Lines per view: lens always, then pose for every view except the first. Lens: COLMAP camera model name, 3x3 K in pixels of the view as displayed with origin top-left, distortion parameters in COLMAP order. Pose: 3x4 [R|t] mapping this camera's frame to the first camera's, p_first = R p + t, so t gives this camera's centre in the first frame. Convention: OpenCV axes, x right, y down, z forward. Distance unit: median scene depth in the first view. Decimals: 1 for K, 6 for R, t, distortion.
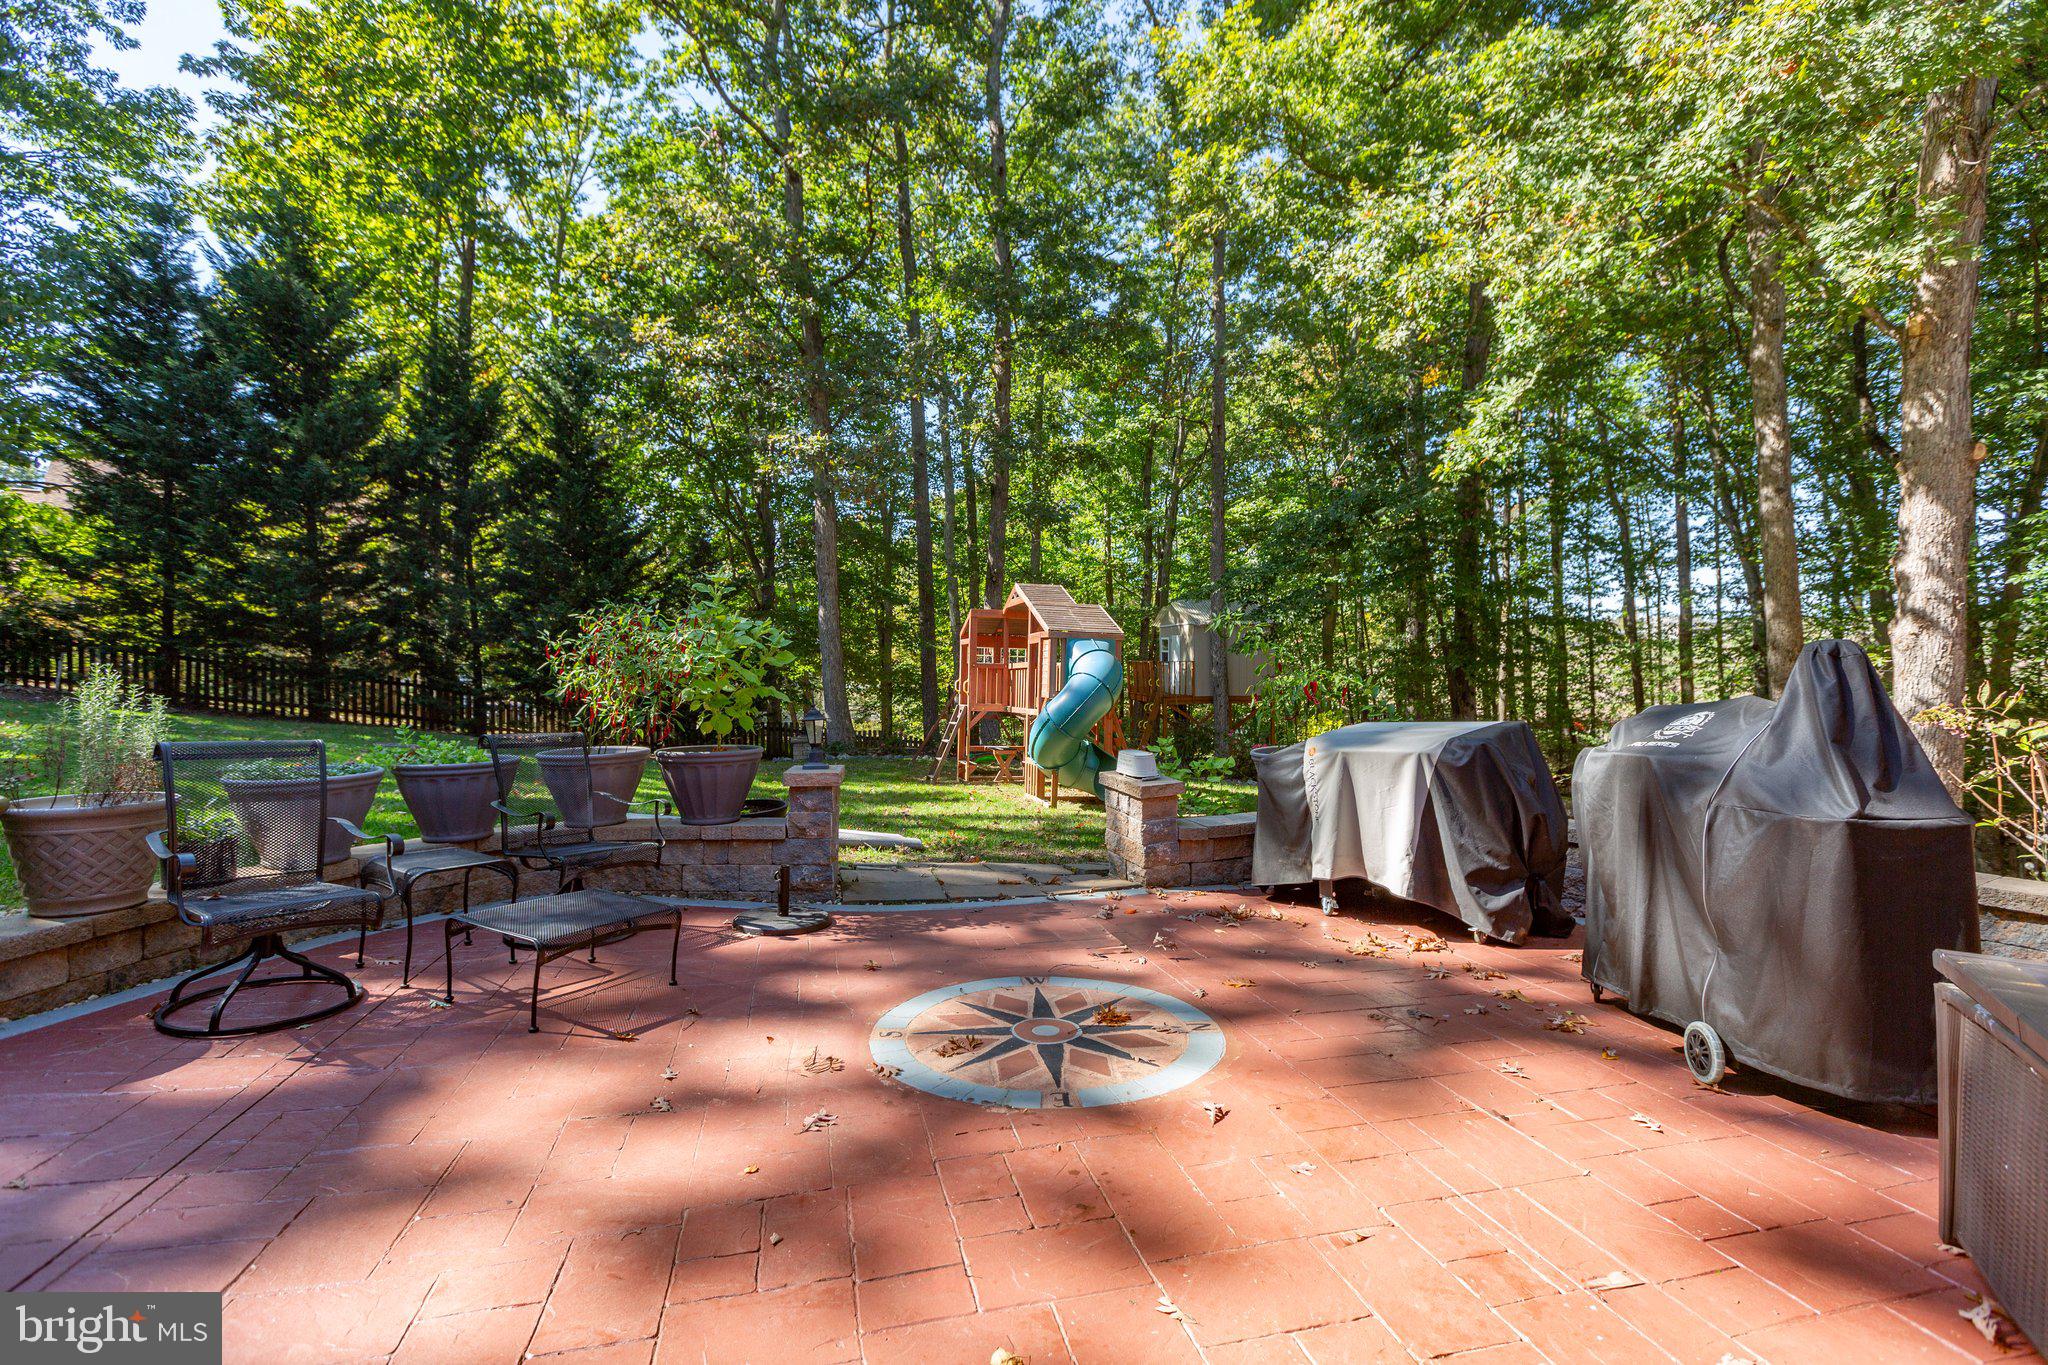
lens RADIAL K [[945.0, 0, 1019.0], [0, 945.0, 691.0], [0, 0, 1]] dist [0.000293, 0.000235]
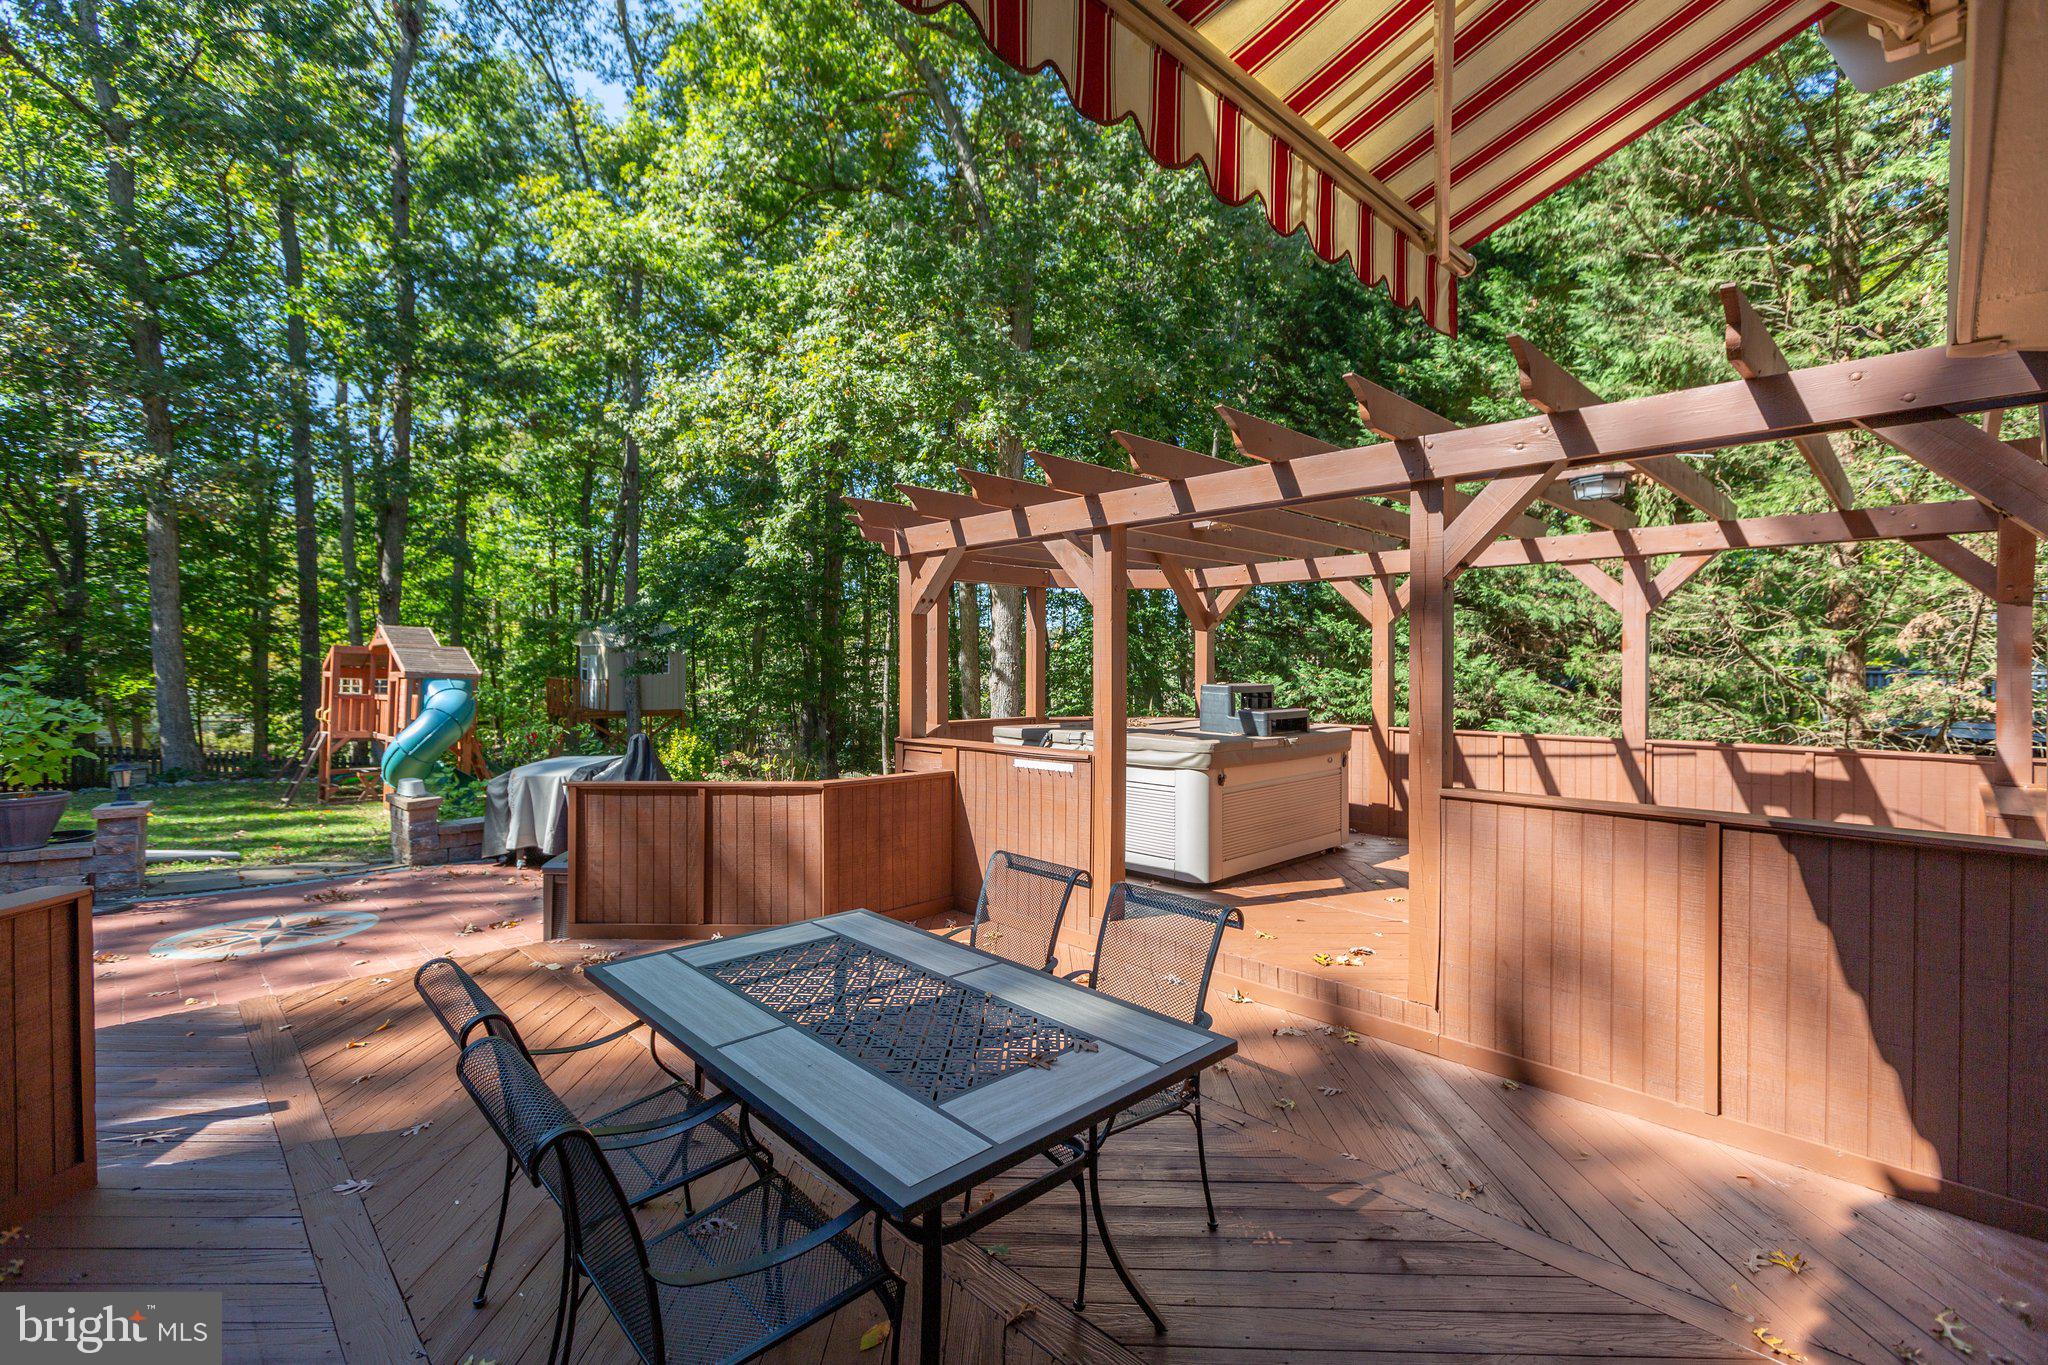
lens RADIAL K [[909.5, 0, 1022.5], [0, 909.5, 678.7], [0, 0, 1]] dist [-0.001250, -0.000095]
pose [[0.853890, 0.005662, 0.520423, 0.090834], [0.002059, 0.999896, -0.014258, -0.034040], [-0.520450, 0.013246, 0.853789, -0.346856]]
